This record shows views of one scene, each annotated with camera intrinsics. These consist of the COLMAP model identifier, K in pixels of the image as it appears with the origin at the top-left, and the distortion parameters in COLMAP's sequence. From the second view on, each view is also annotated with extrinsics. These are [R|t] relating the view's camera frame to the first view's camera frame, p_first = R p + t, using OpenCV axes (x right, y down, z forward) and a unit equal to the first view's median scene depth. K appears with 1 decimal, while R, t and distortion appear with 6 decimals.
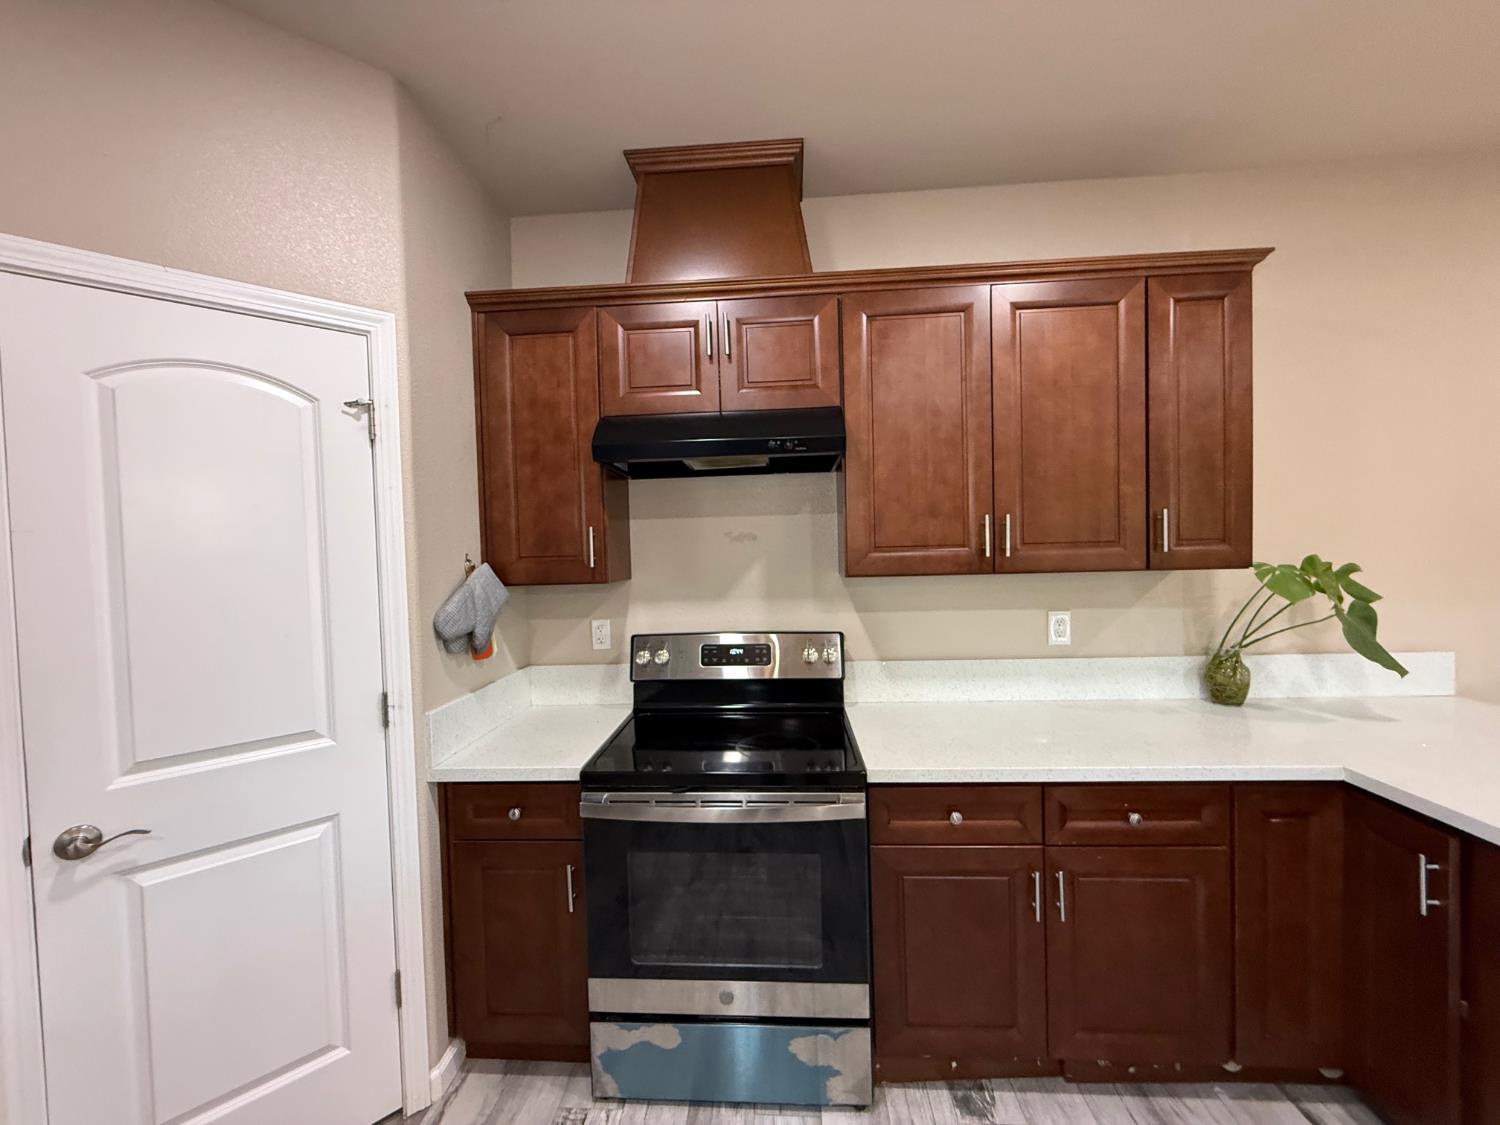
lens RADIAL K [[599.3, 0, 744.9], [0, 599.3, 561.8], [0, 0, 1]] dist [-0.000296, 0.000405]
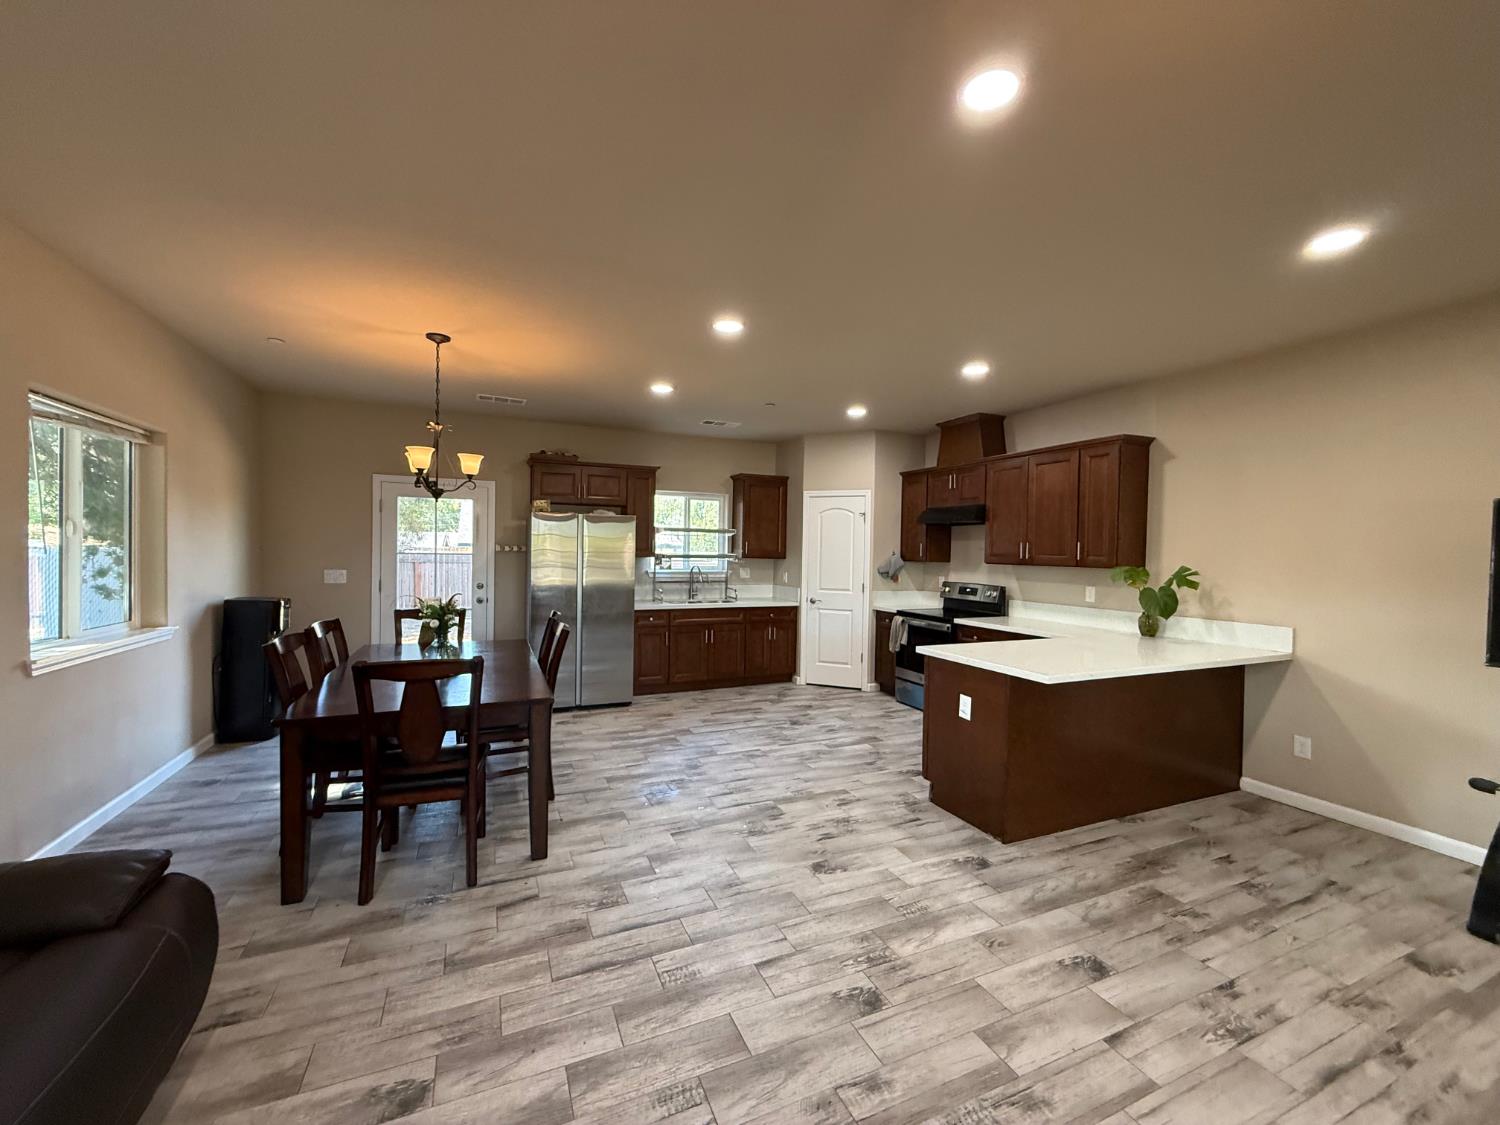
lens RADIAL K [[599.3, 0, 744.9], [0, 599.3, 561.8], [0, 0, 1]] dist [-0.000296, 0.000405]
pose [[0.458800, 0.052138, -0.887009, 2.265108], [-0.054482, 0.998049, 0.030484, -0.007849], [0.886868, 0.034340, 0.460746, -1.370459]]
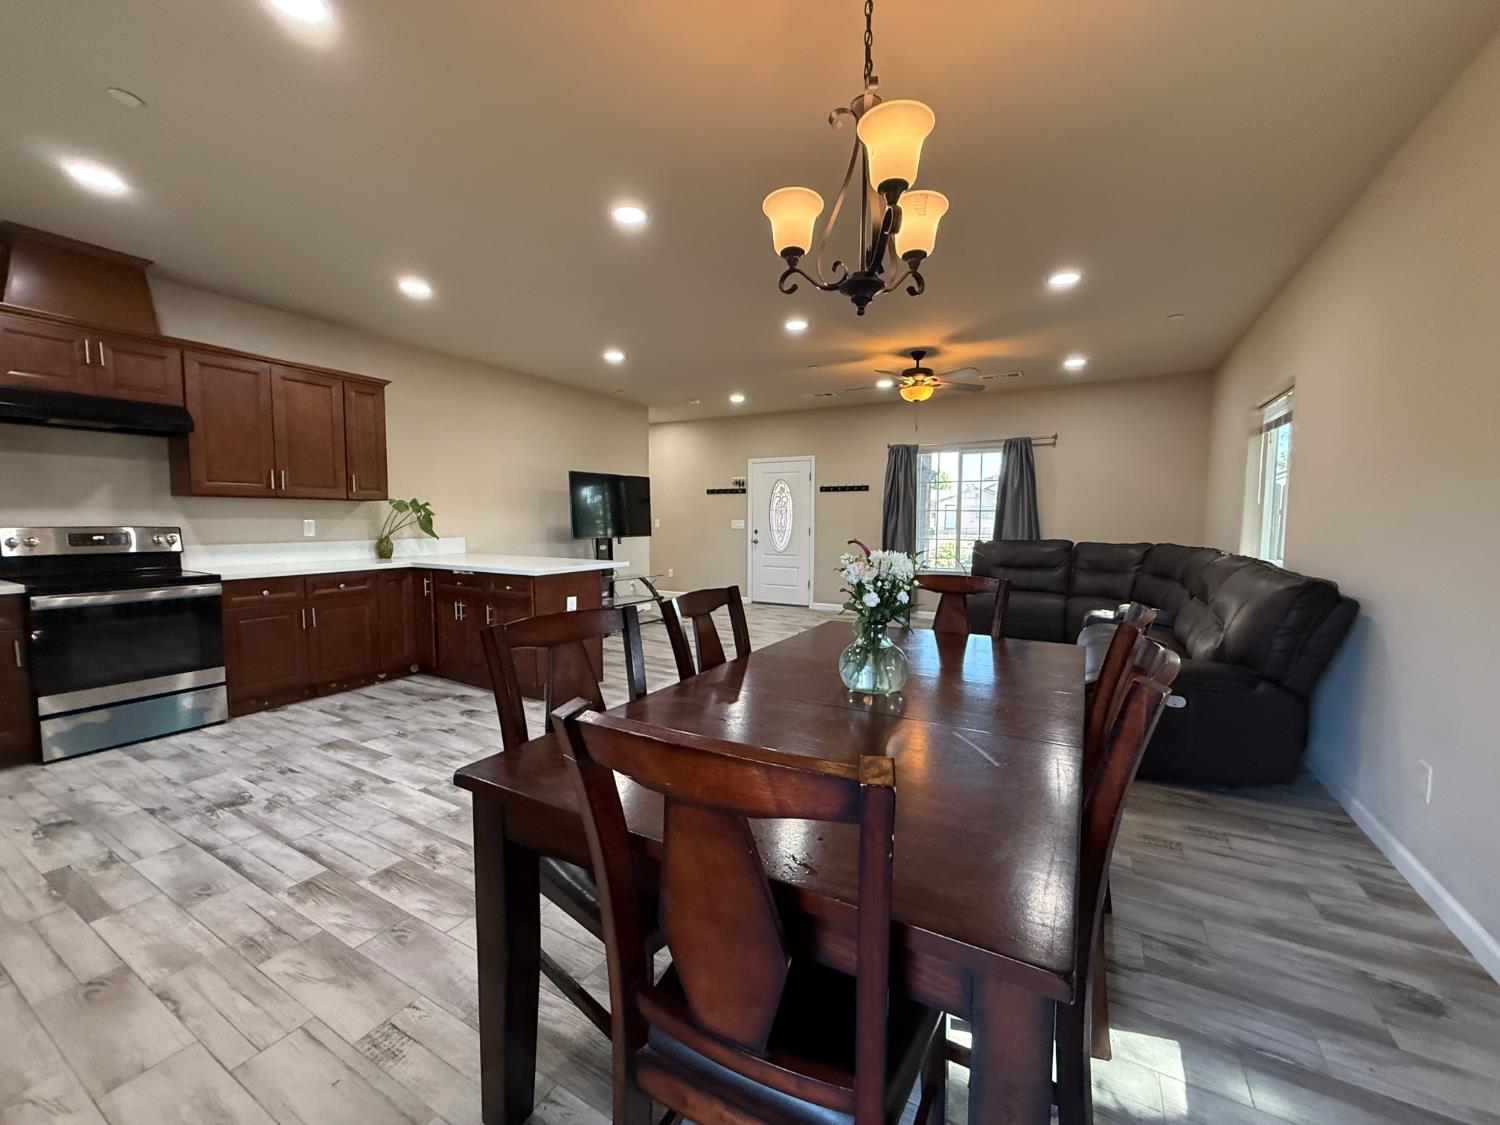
lens RADIAL K [[599.3, 0, 744.9], [0, 599.3, 561.8], [0, 0, 1]] dist [-0.000296, 0.000405]
pose [[0.439179, -0.034918, 0.897721, -0.845283], [0.007524, 0.999352, 0.035191, 0.200455], [-0.898368, -0.008701, 0.439157, -1.577060]]
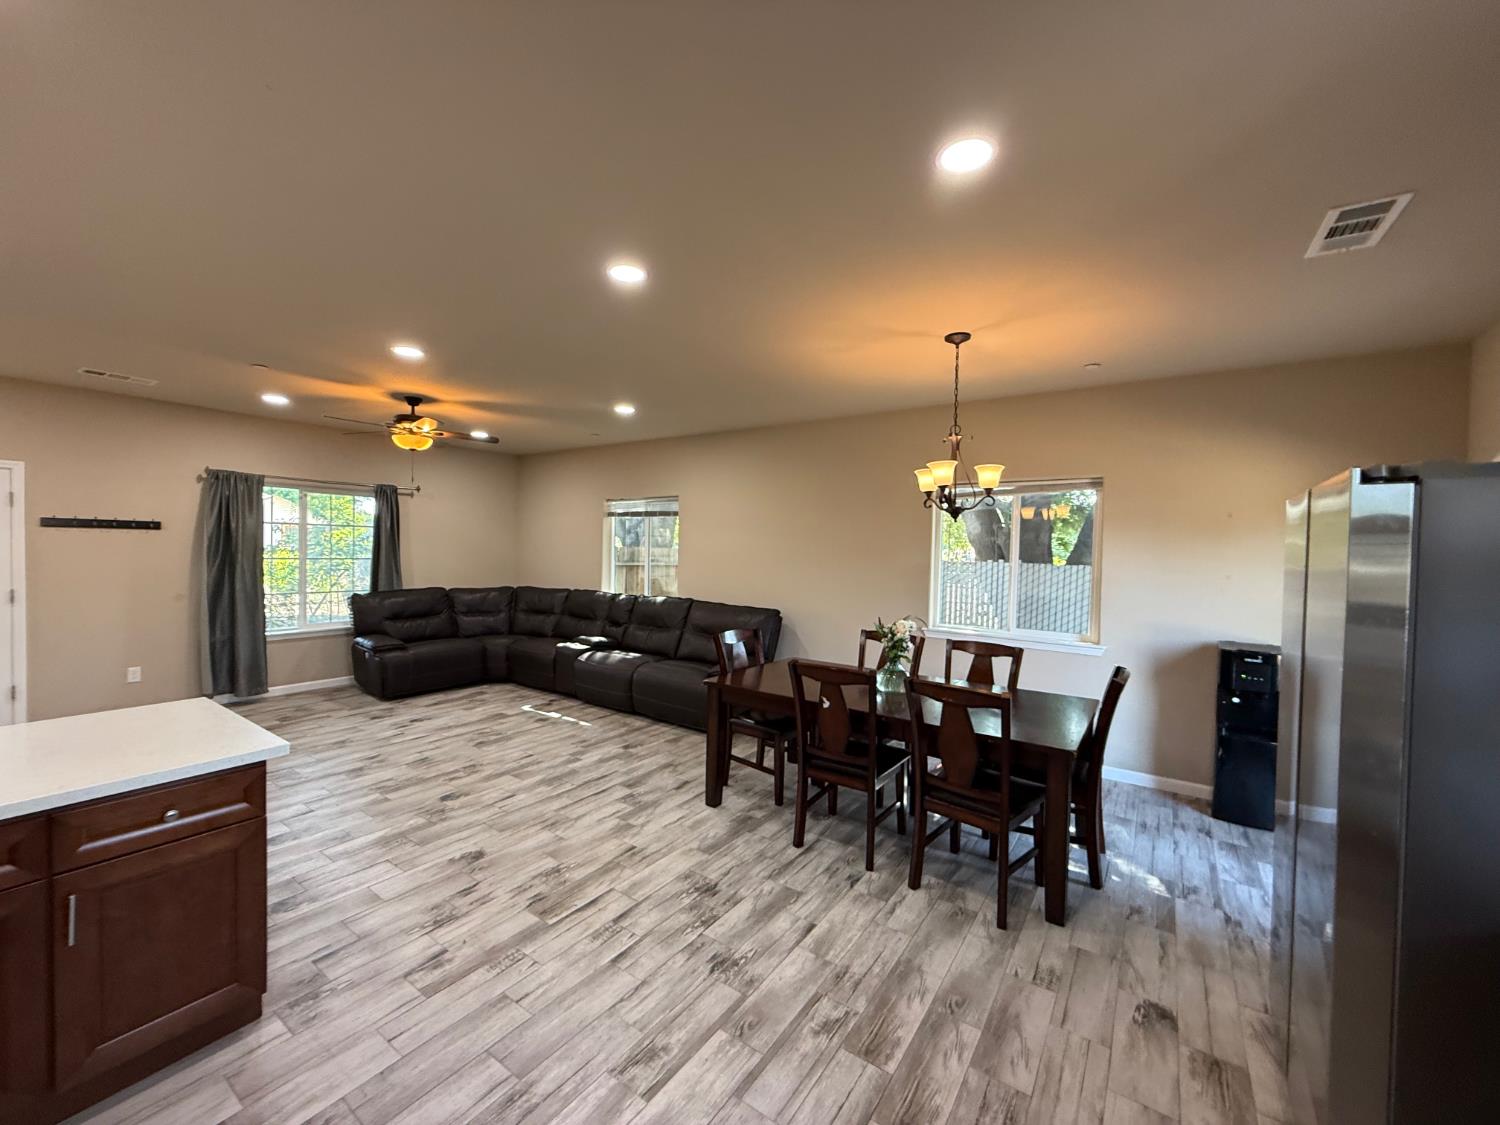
lens RADIAL K [[599.3, 0, 744.9], [0, 599.3, 561.8], [0, 0, 1]] dist [-0.000296, 0.000405]
pose [[-0.853702, -0.002289, 0.520757, -0.473065], [0.017138, 0.999325, 0.032489, -0.043298], [-0.520480, 0.036661, -0.853087, 0.538441]]
